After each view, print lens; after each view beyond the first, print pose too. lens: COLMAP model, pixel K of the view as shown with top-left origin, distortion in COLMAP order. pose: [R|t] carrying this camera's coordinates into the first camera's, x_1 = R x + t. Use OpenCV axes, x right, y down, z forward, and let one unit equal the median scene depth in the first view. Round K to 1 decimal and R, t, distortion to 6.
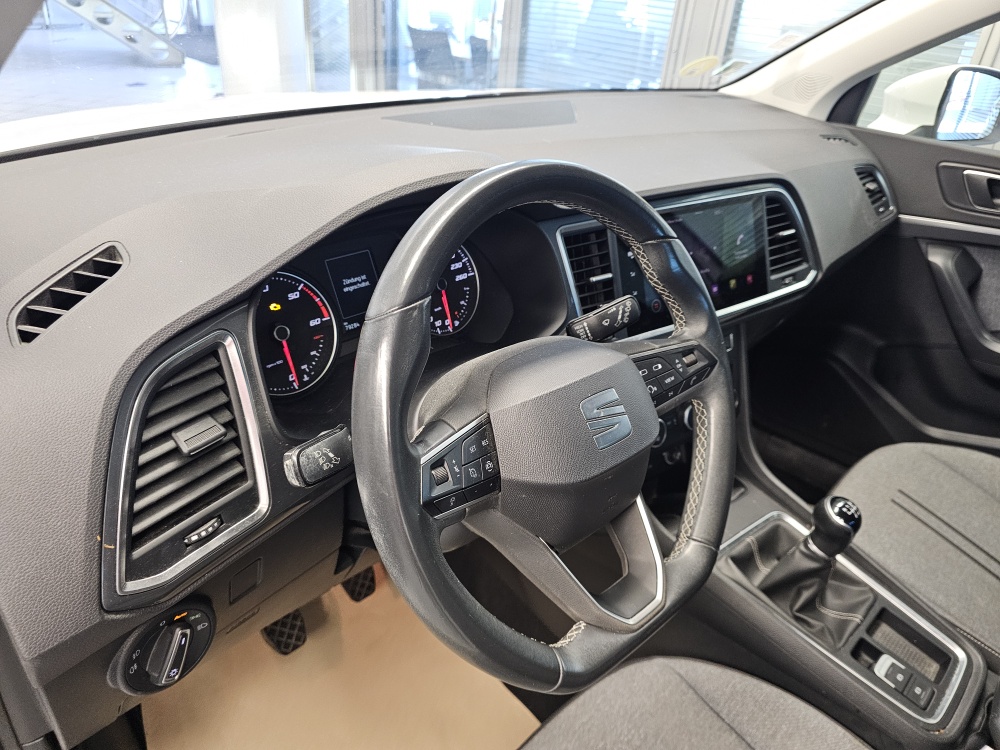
lens RADIAL K [[681.0, 0, 498.4], [0, 681.0, 371.9], [0, 0, 1]] dist [0.080766, -0.096073]
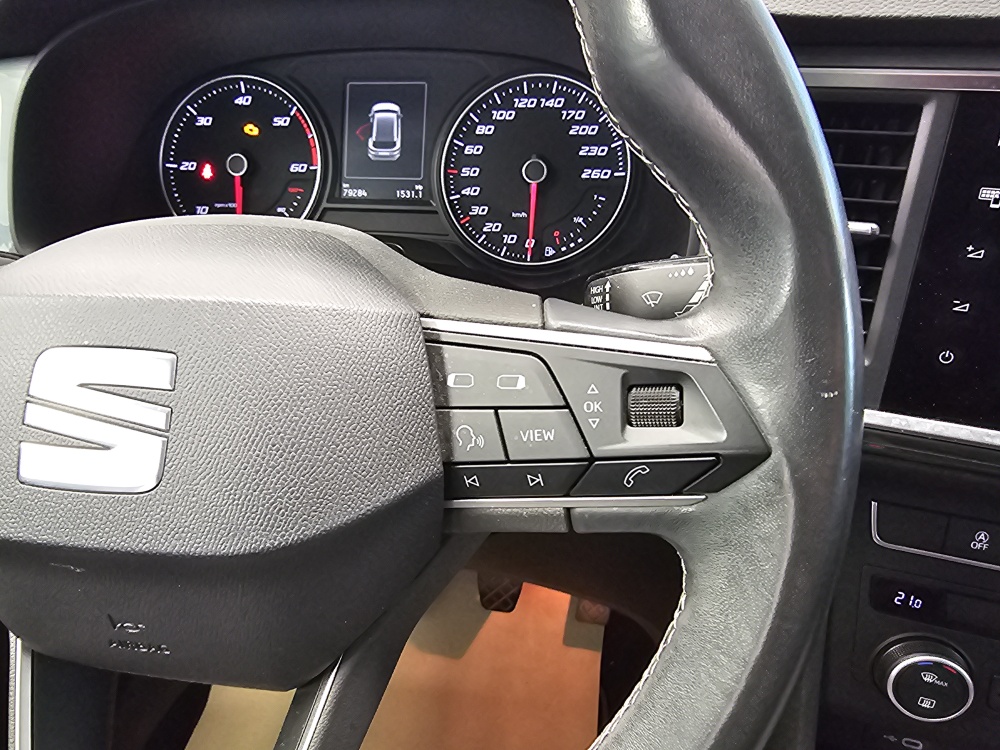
lens RADIAL K [[687.1, 0, 427.8], [0, 687.1, 380.4], [0, 0, 1]] dist [-0.000645, -0.002238]
pose [[0.552528, 0.383274, -0.740145, 0.333098], [-0.355946, 0.911458, 0.206268, -0.056178], [0.753668, 0.149483, 0.640031, 0.581910]]
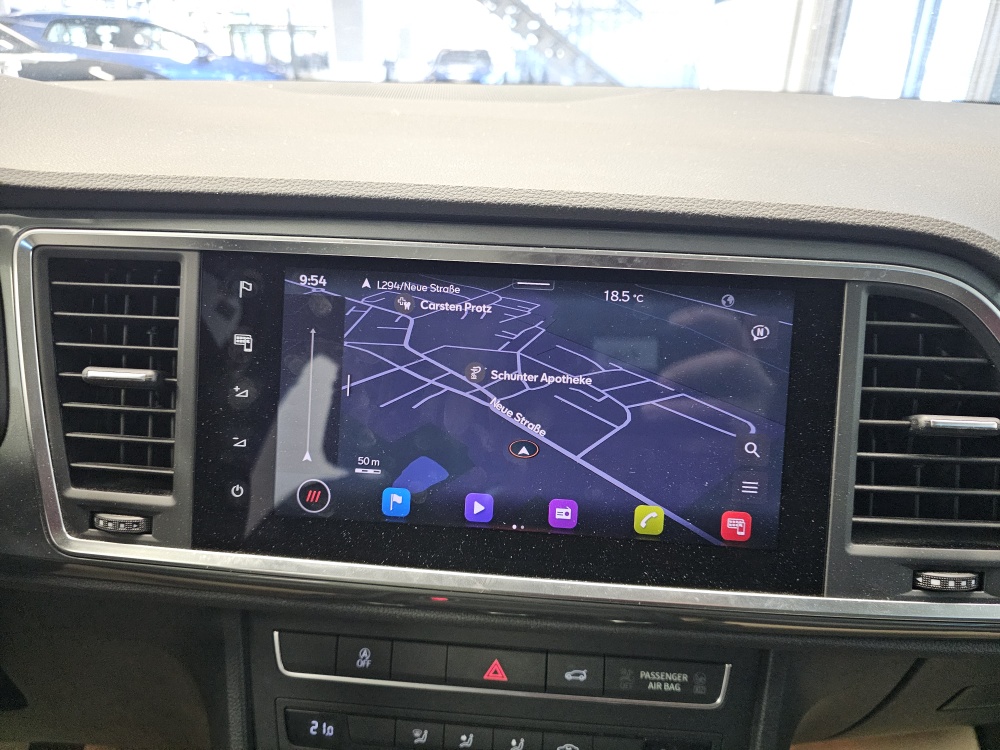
lens RADIAL K [[694.6, 0, 503.6], [0, 694.6, 369.4], [0, 0, 1]] dist [0.028910, -0.052223]
pose [[0.752460, 0.214936, -0.622581, 0.554142], [-0.302456, 0.952455, -0.036732, -0.188091], [0.585085, 0.215943, 0.781693, 0.794422]]
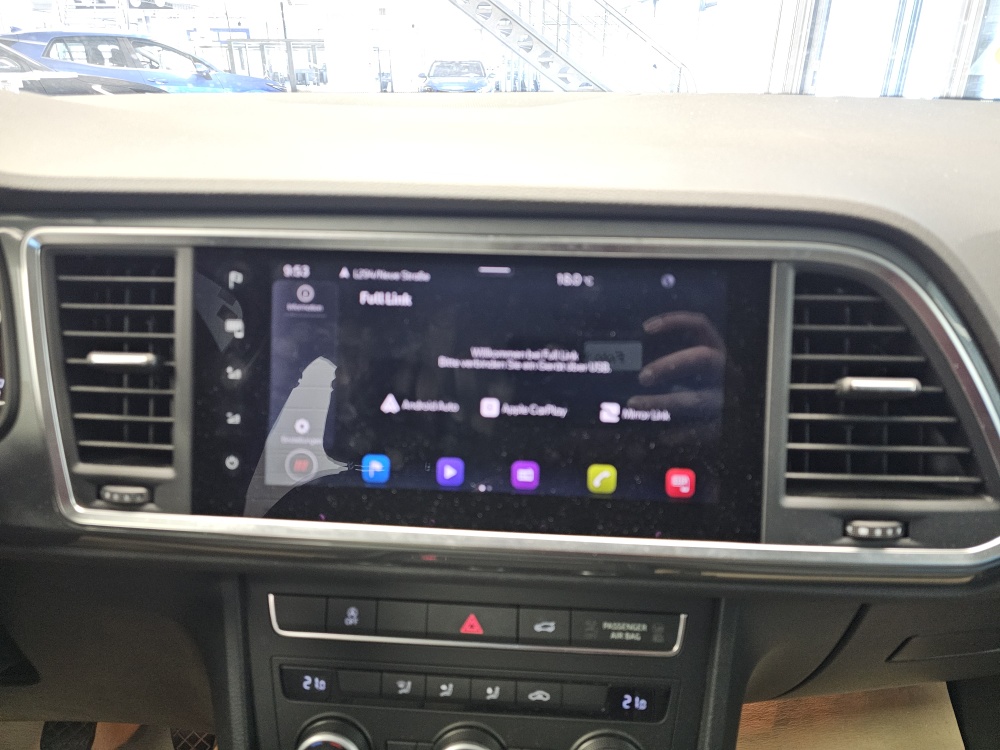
lens RADIAL K [[671.0, 0, 500.8], [0, 671.0, 369.2], [0, 0, 1]] dist [0.072059, -0.078509]
pose [[0.755348, 0.197010, -0.625009, 0.591314], [-0.282409, 0.958494, -0.039174, -0.178398], [0.591349, 0.206098, 0.779634, 0.785977]]
